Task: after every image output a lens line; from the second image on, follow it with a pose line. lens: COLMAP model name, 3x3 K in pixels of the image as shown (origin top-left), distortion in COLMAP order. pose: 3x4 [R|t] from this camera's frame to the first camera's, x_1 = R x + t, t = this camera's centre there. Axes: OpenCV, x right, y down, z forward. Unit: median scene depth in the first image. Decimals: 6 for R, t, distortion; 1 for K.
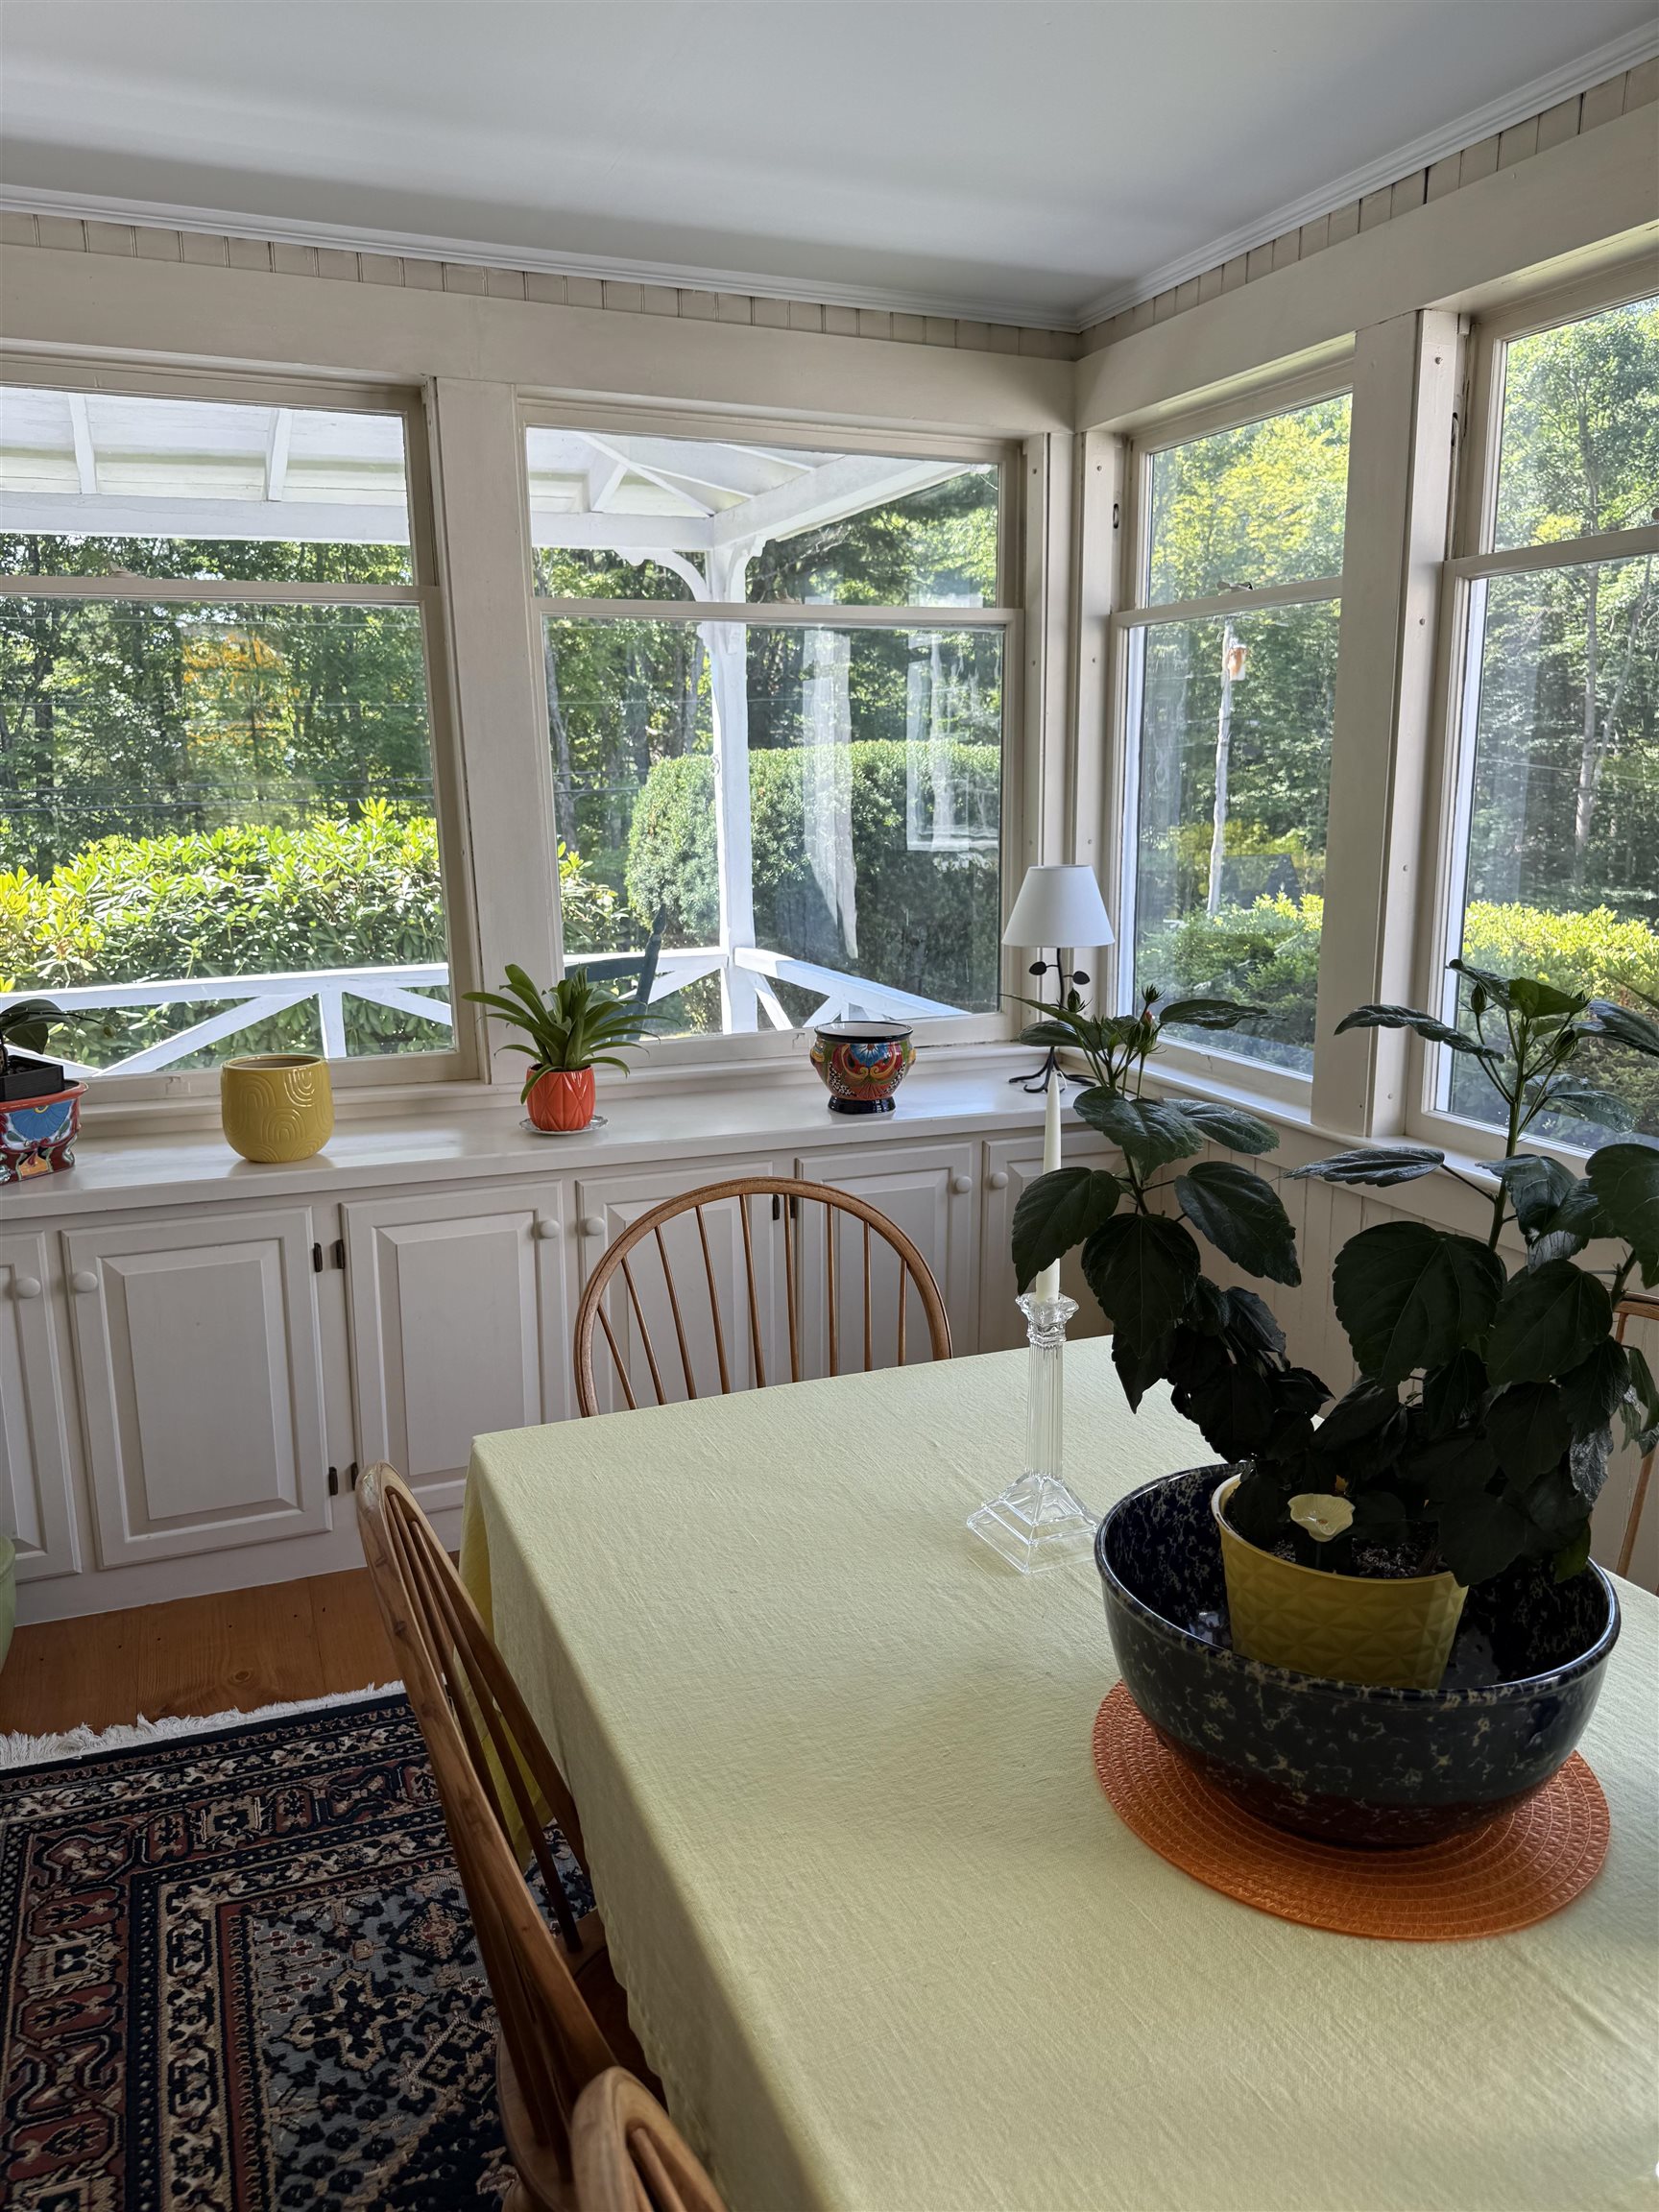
lens RADIAL K [[1609.5, 0, 845.4], [0, 1609.5, 1101.6], [0, 0, 1]] dist [0.024212, -0.030168]
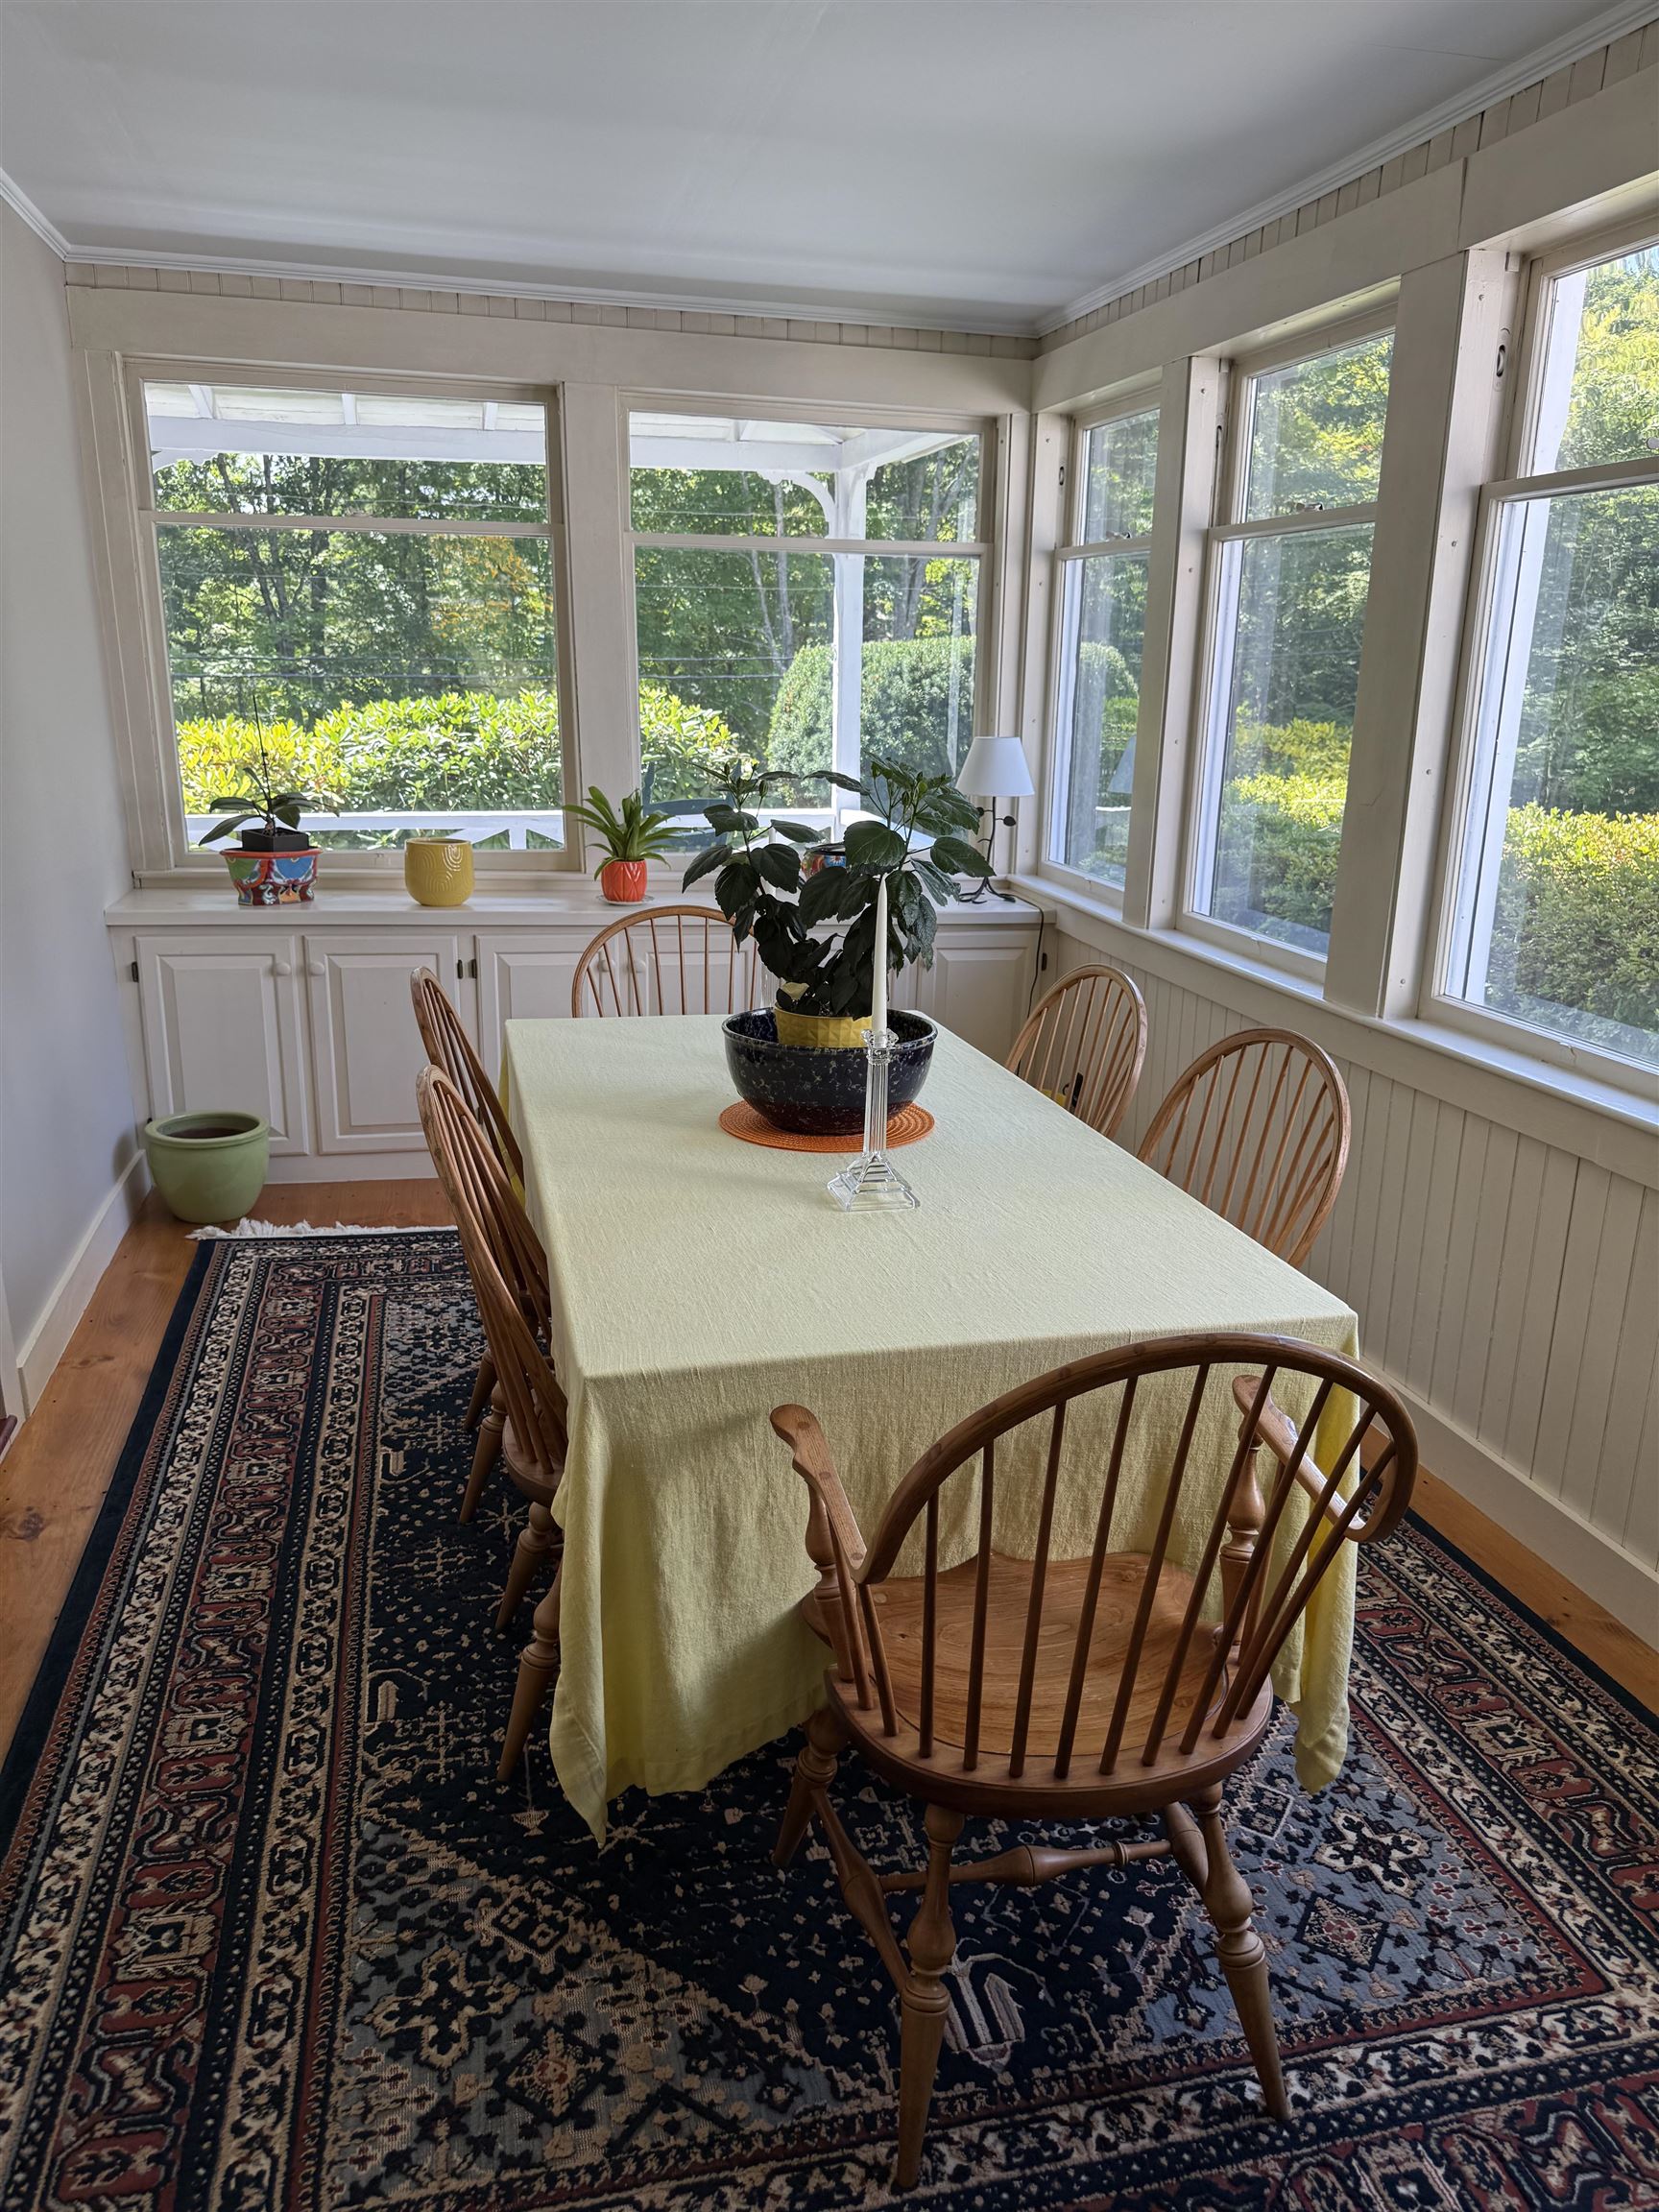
lens RADIAL K [[1609.5, 0, 842.4], [0, 1609.5, 1108.5], [0, 0, 1]] dist [0.024212, -0.030168]
pose [[0.988376, 0.068578, -0.135686, 0.215475], [-0.059011, 0.995561, 0.073325, 0.078673], [0.140112, -0.064465, 0.988035, -0.411505]]
